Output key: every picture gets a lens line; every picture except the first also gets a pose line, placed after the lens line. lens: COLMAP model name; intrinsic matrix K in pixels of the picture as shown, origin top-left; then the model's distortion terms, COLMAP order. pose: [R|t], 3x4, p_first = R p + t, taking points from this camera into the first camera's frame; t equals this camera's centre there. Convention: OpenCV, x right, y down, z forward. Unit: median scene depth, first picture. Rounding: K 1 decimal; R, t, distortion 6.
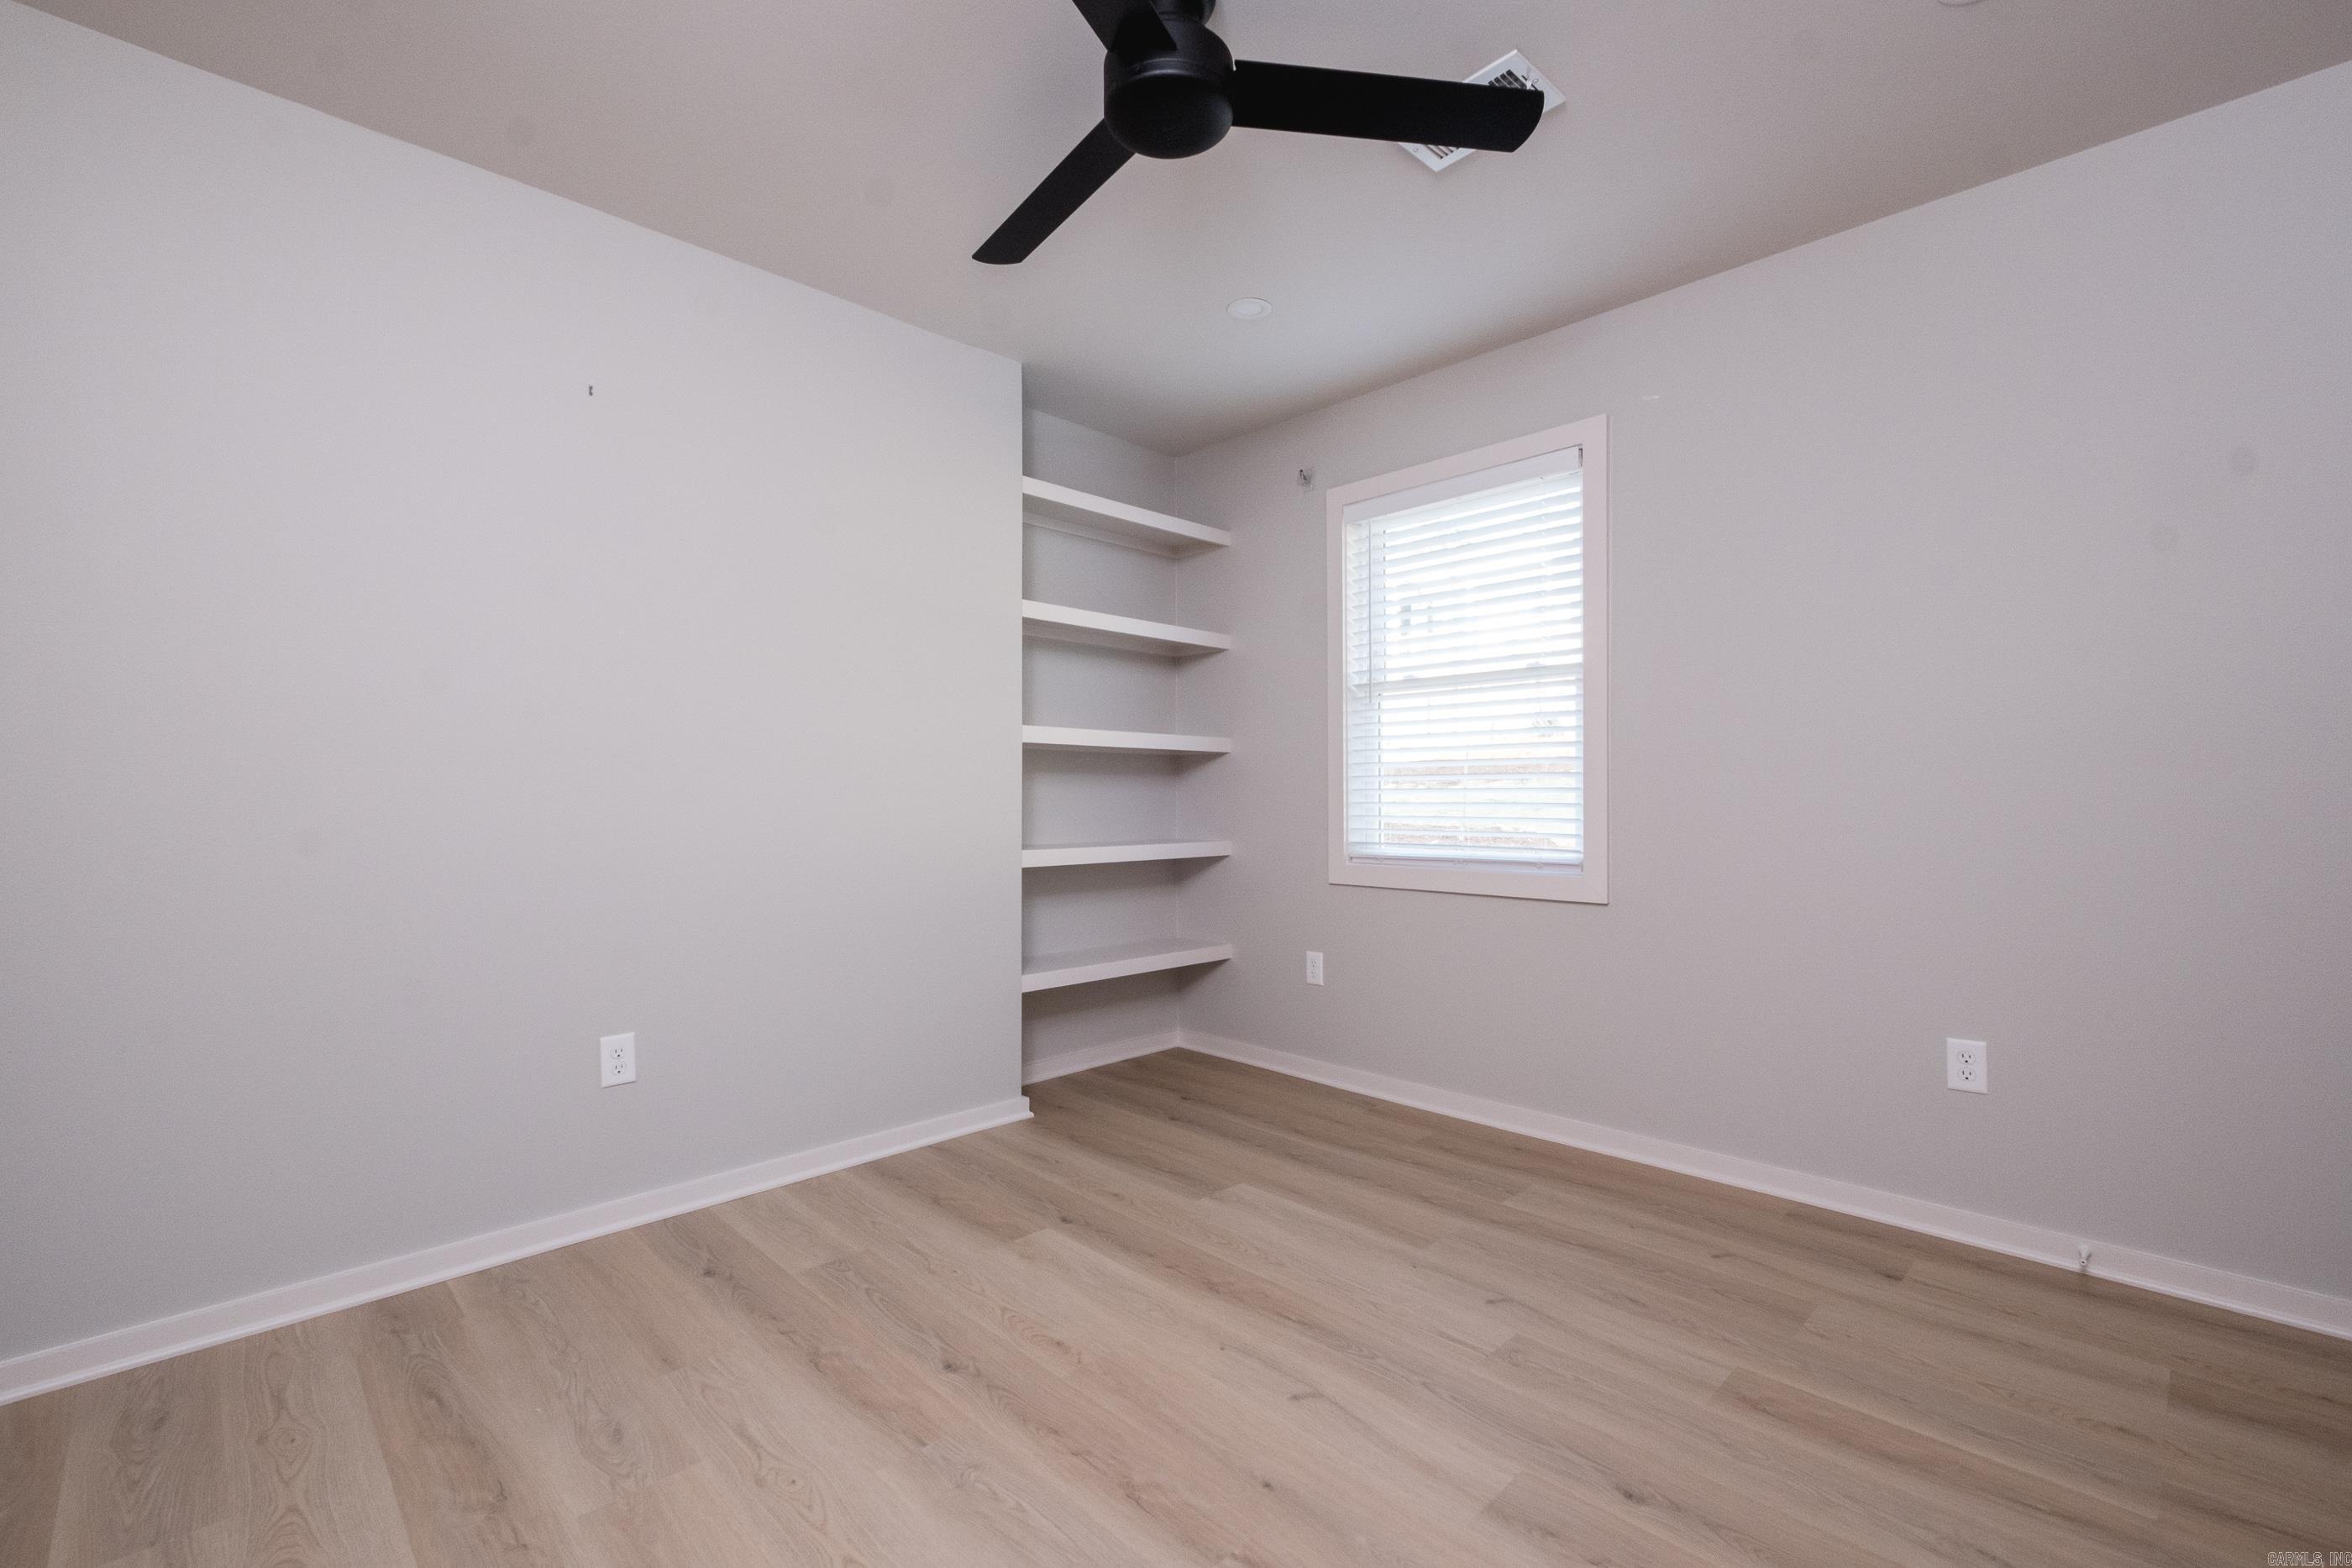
lens RADIAL K [[1017.8, 0, 1179.8], [0, 1017.8, 793.8], [0, 0, 1]] dist [0.001368, -0.000646]
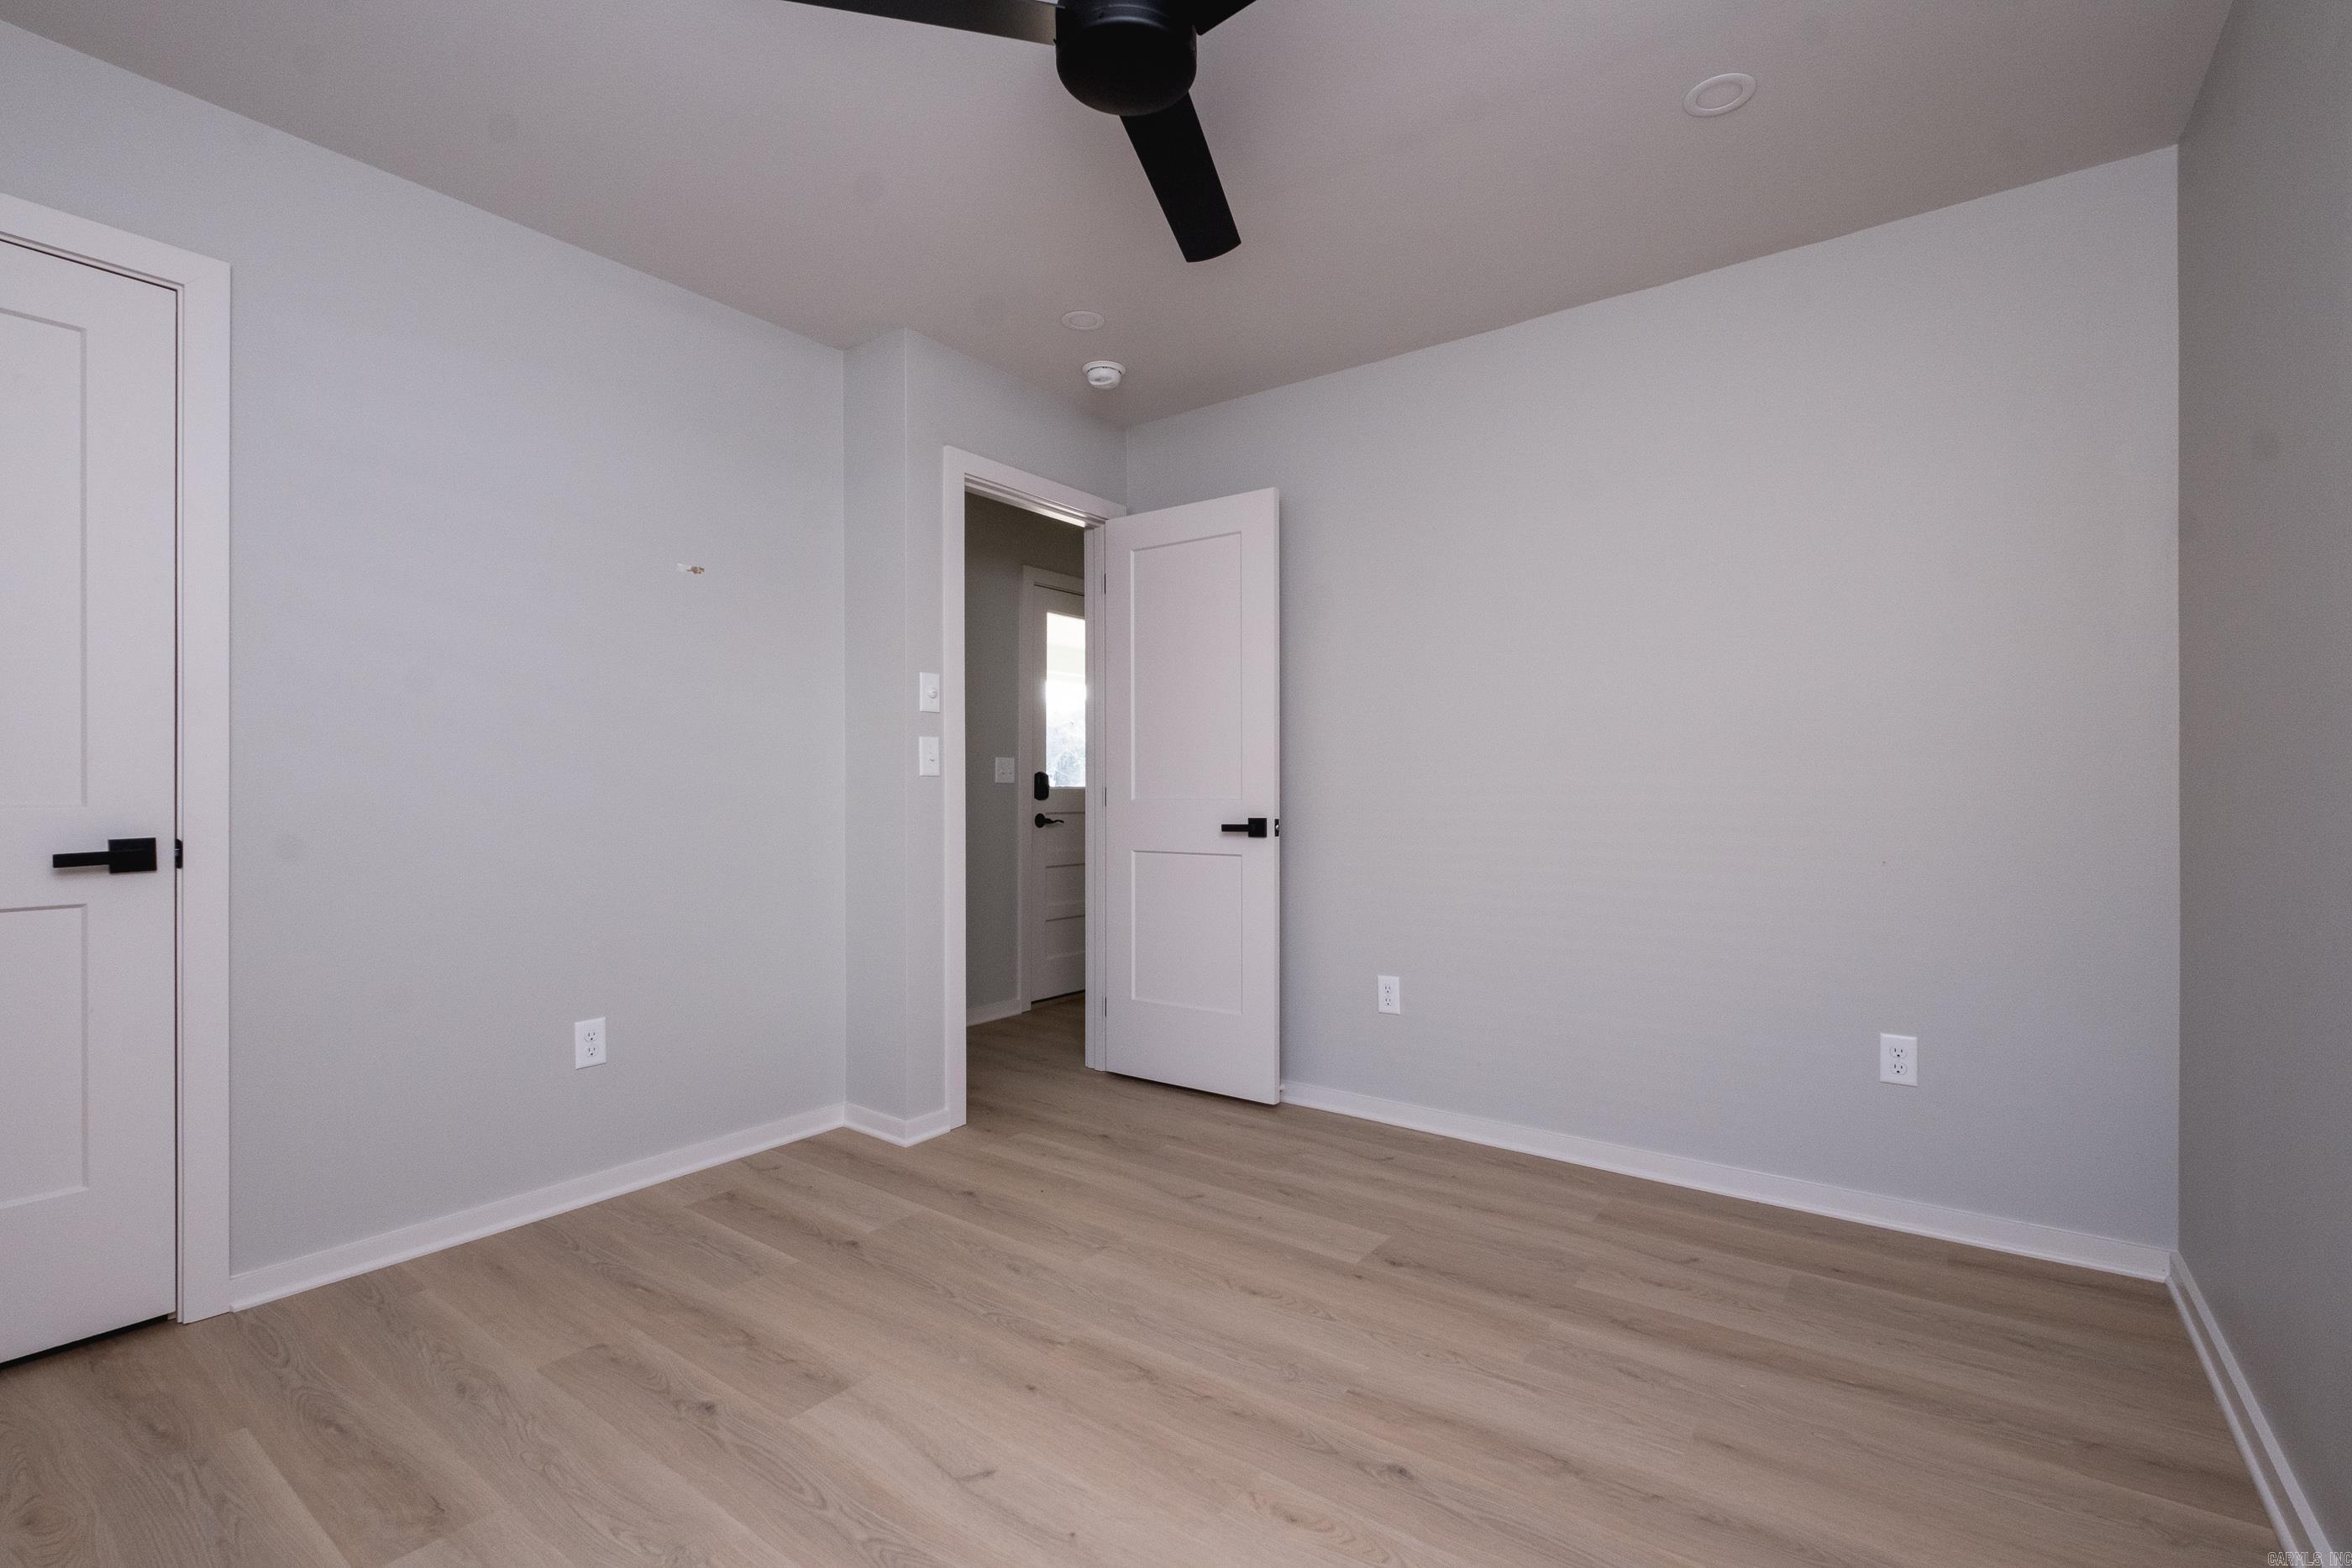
lens RADIAL K [[1017.8, 0, 1179.8], [0, 1017.8, 793.8], [0, 0, 1]] dist [0.001368, -0.000646]
pose [[-0.988090, 0.004589, -0.153811, 0.061273], [0.004534, 0.999989, 0.000707, -0.000035], [0.153813, 0.000001, -0.988100, 1.416413]]
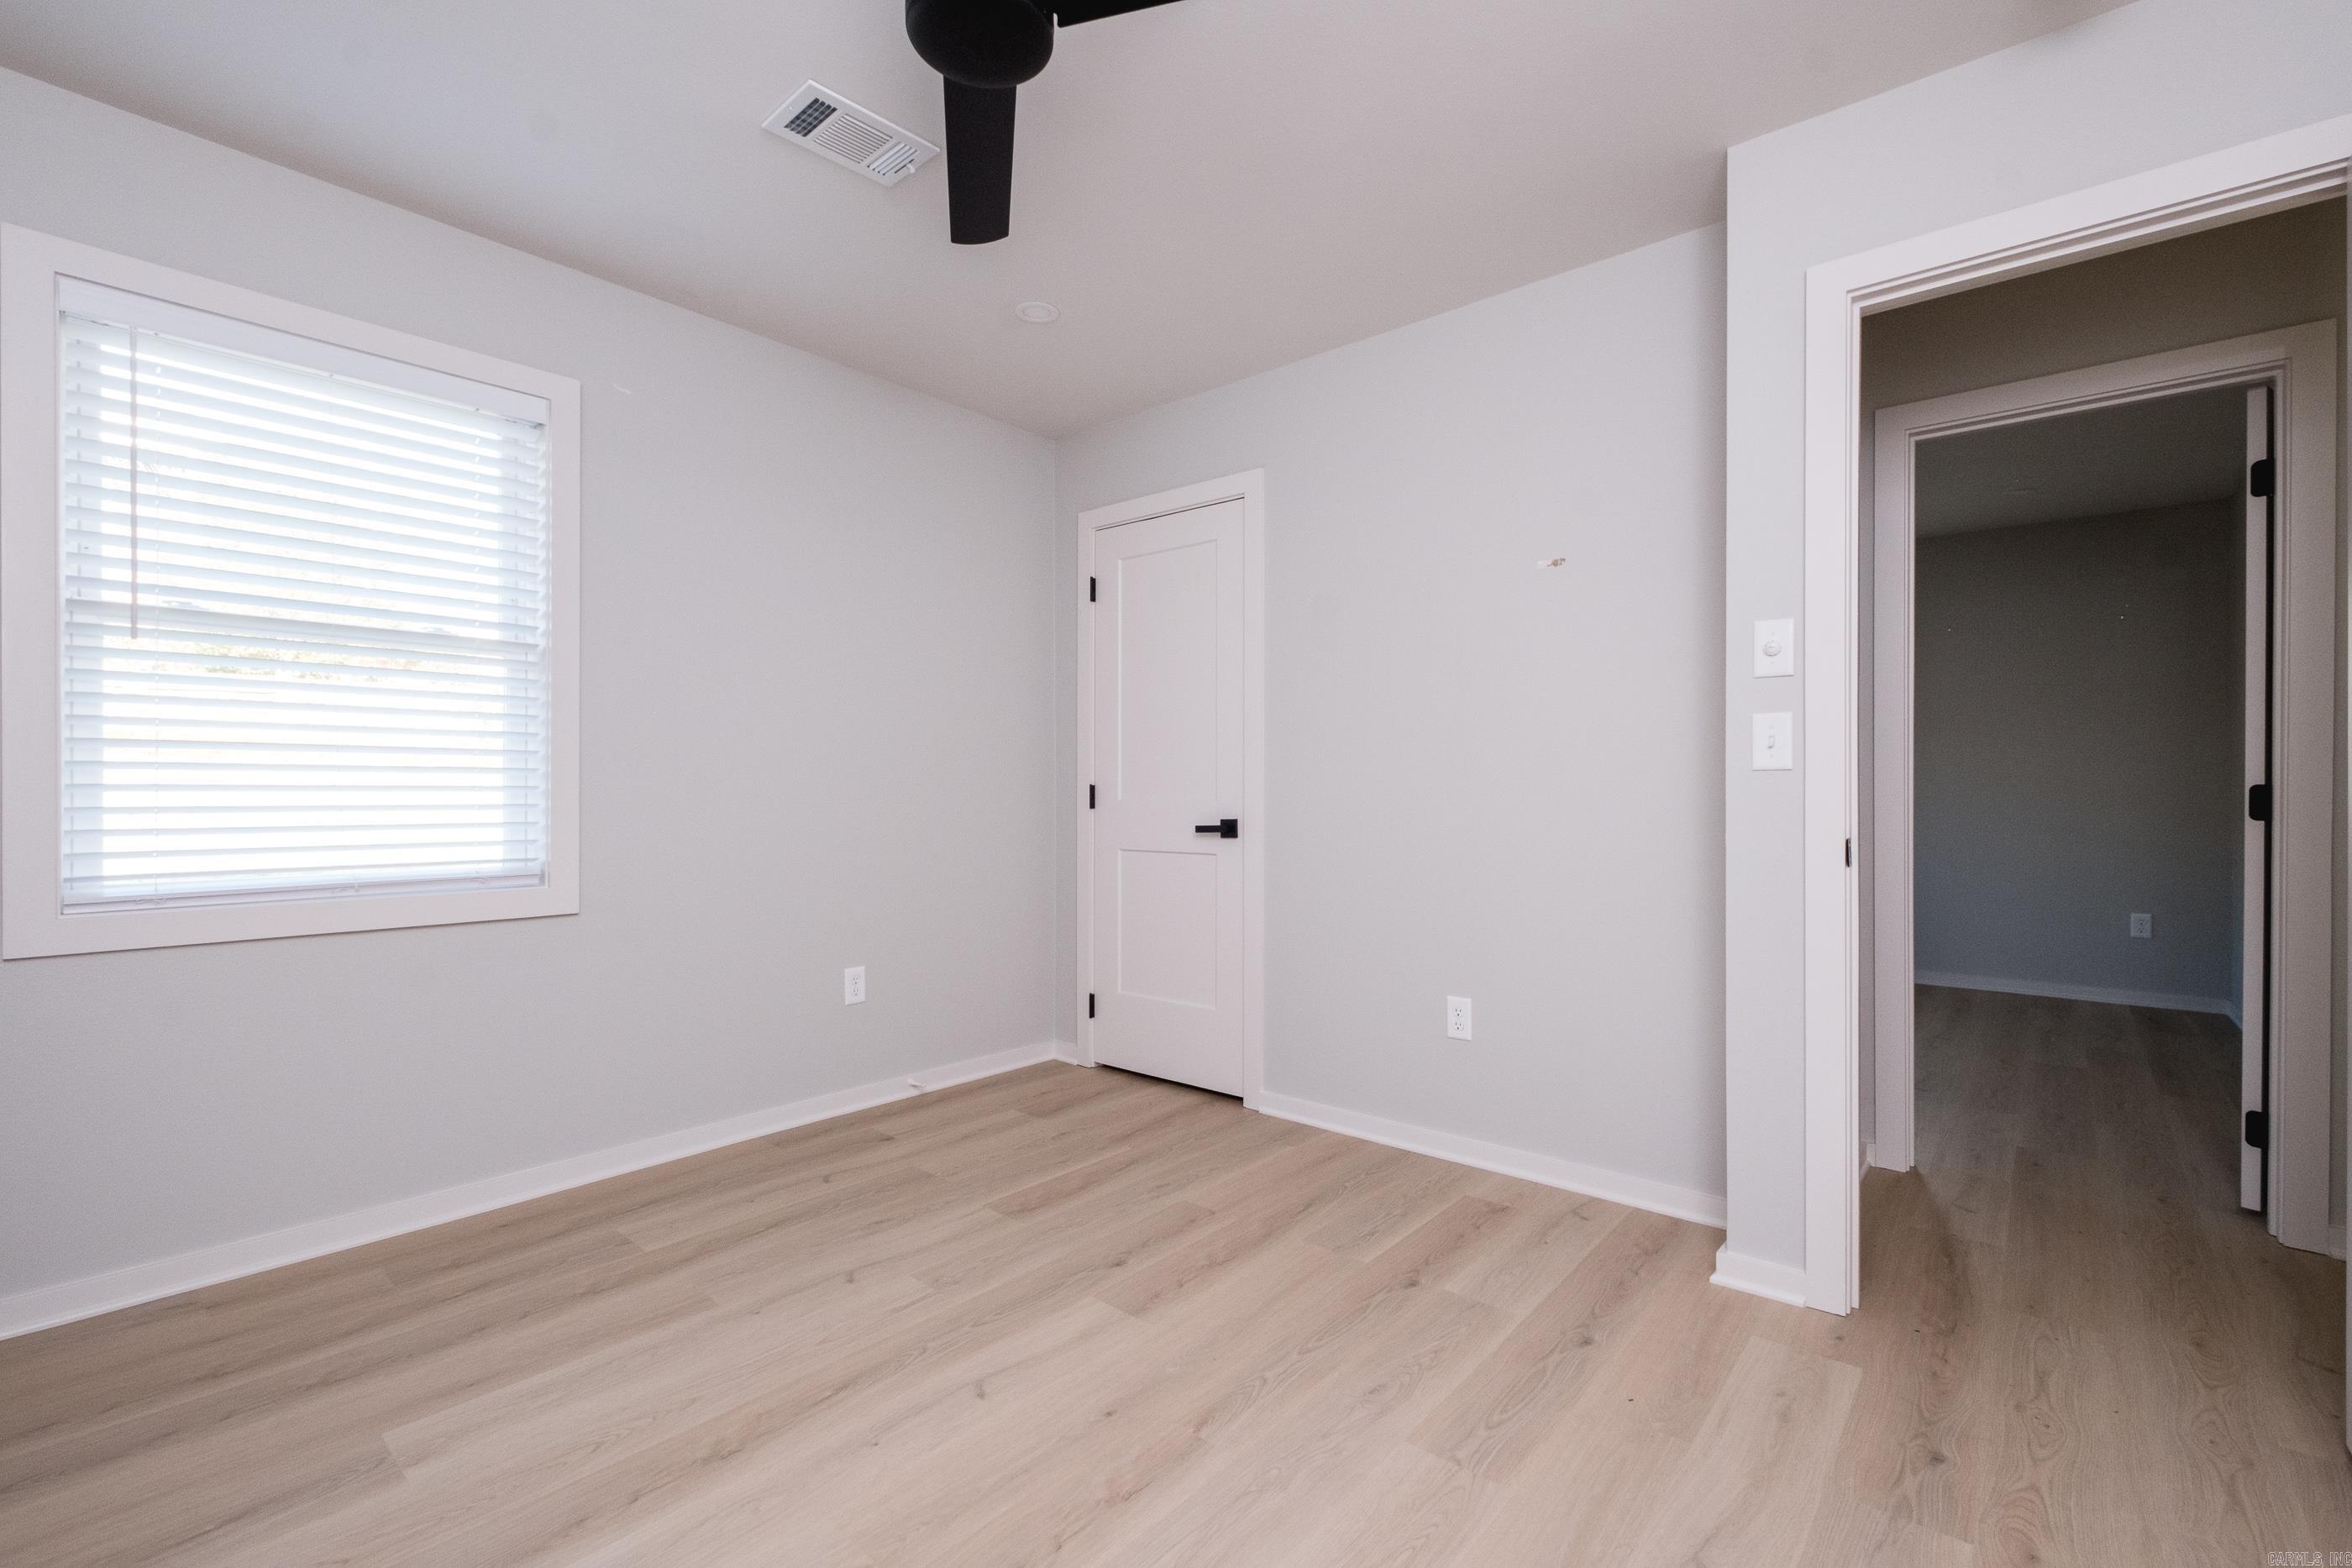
lens RADIAL K [[1017.8, 0, 1179.8], [0, 1017.8, 793.8], [0, 0, 1]] dist [0.001368, -0.000646]
pose [[-0.089741, 0.002318, 0.995962, -0.673430], [-0.001740, 0.999995, -0.002484, 0.001552], [-0.995964, -0.001956, -0.089736, 0.667093]]
